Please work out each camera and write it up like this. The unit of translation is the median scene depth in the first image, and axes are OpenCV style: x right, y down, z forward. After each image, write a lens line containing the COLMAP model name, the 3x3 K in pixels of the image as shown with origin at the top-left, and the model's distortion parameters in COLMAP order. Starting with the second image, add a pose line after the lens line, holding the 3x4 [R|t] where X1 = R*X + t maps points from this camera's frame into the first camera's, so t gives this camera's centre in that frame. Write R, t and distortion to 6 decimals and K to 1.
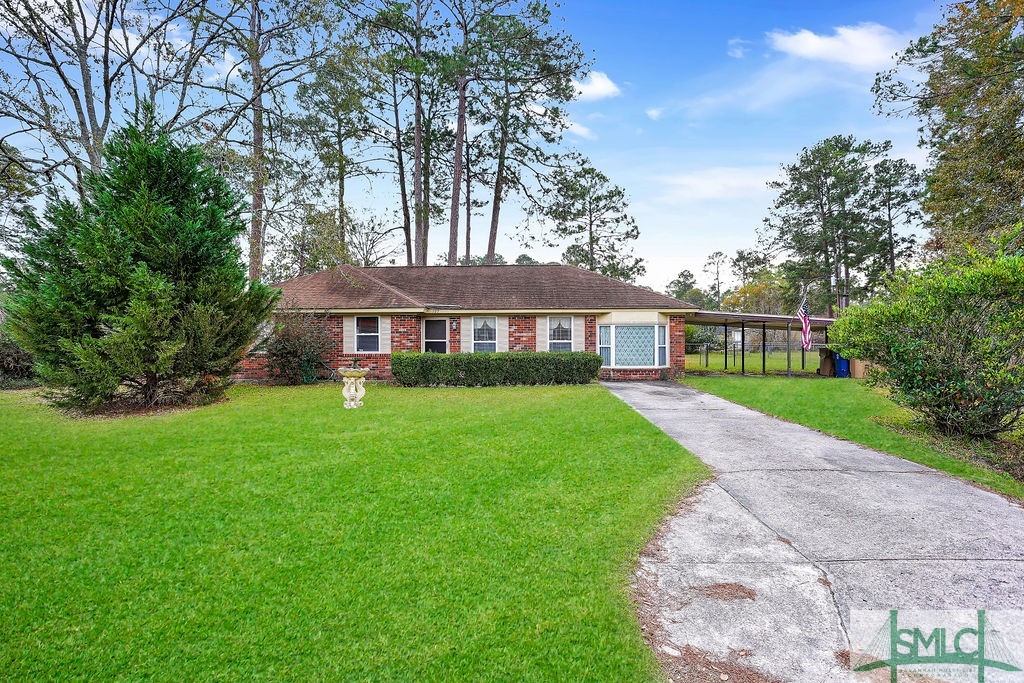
lens RADIAL K [[540.3, 0, 529.2], [0, 540.3, 339.2], [0, 0, 1]] dist [-0.032201, 0.001163]
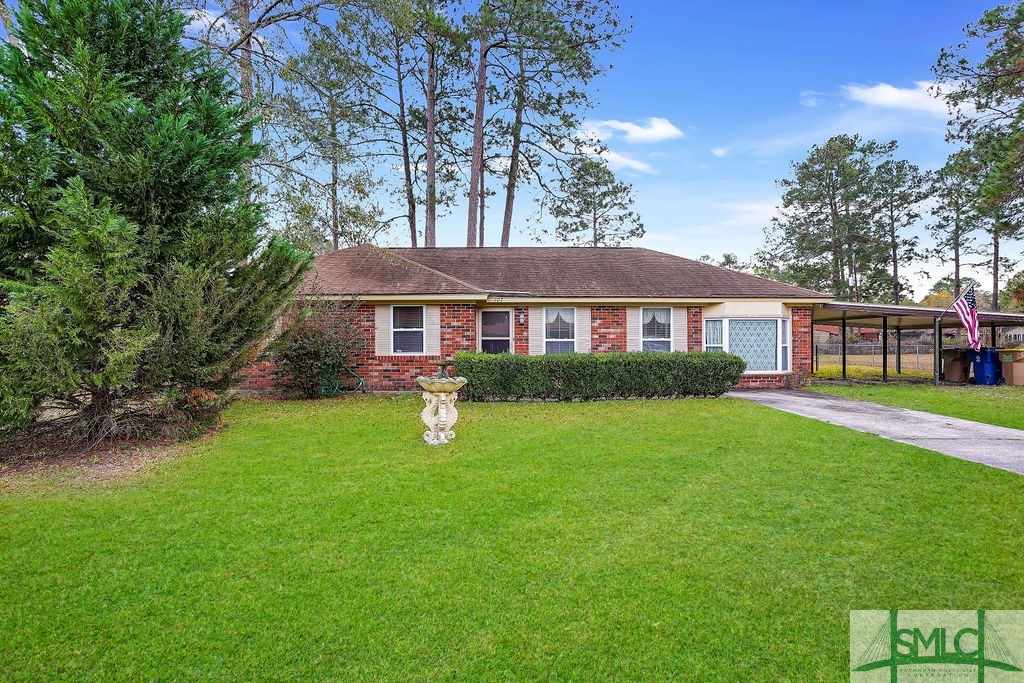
lens RADIAL K [[530.4, 0, 532.0], [0, 530.4, 338.2], [0, 0, 1]] dist [-0.041307, 0.024181]
pose [[0.998348, 0.000887, 0.057453, -0.165200], [-0.000281, 0.999944, -0.010546, 0.010206], [-0.057460, 0.010512, 0.998292, 0.248841]]
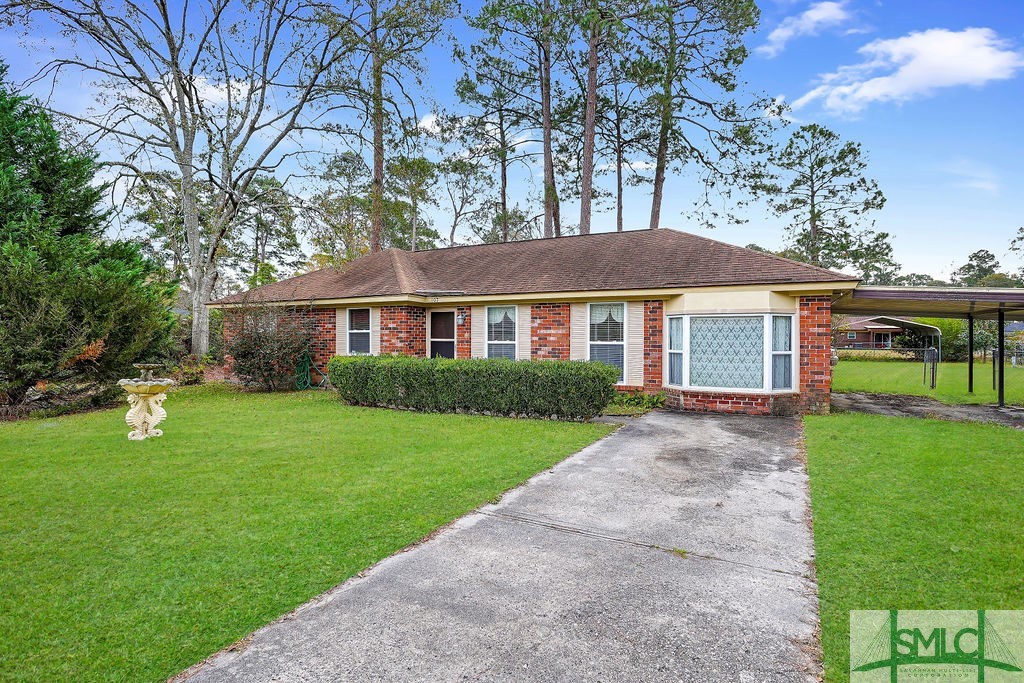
lens RADIAL K [[530.4, 0, 532.0], [0, 530.4, 338.2], [0, 0, 1]] dist [-0.041307, 0.024181]
pose [[0.902753, 0.005717, -0.430122, 0.244557], [-0.005939, 0.999982, 0.000826, -0.001230], [0.430119, 0.001809, 0.902770, 0.406229]]
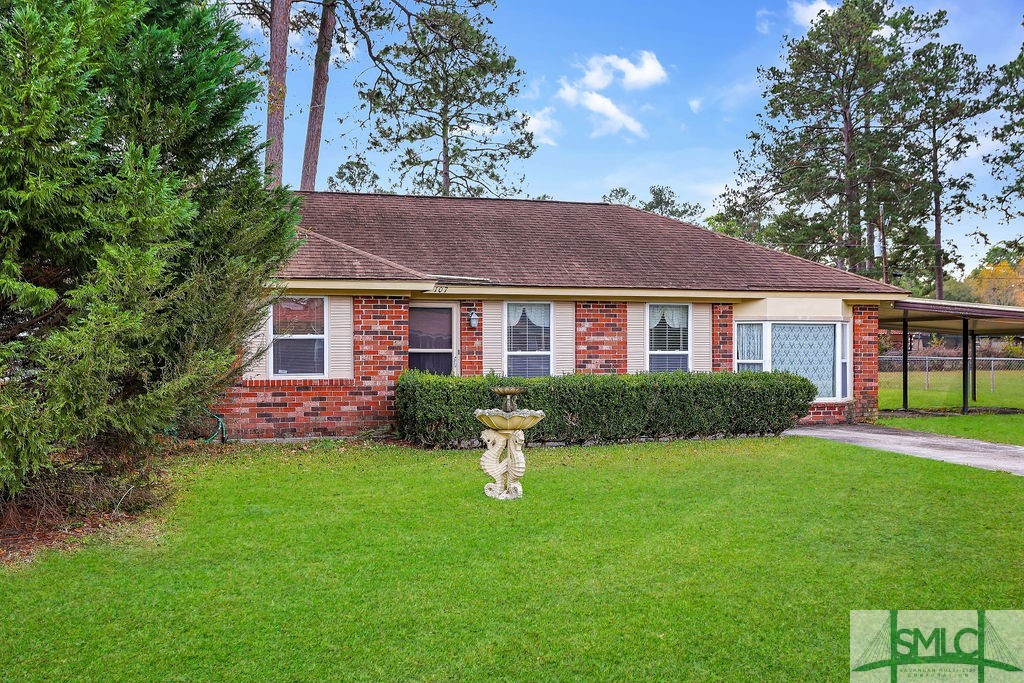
lens RADIAL K [[1047.8, 0, 543.8], [0, 1047.8, 355.0], [0, 0, 1]] dist [0.054599, -0.004779]
pose [[0.948120, 0.000148, 0.317914, -0.373620], [-0.001859, 0.999985, 0.005077, 0.001522], [-0.317908, -0.005405, 0.948106, 0.088642]]
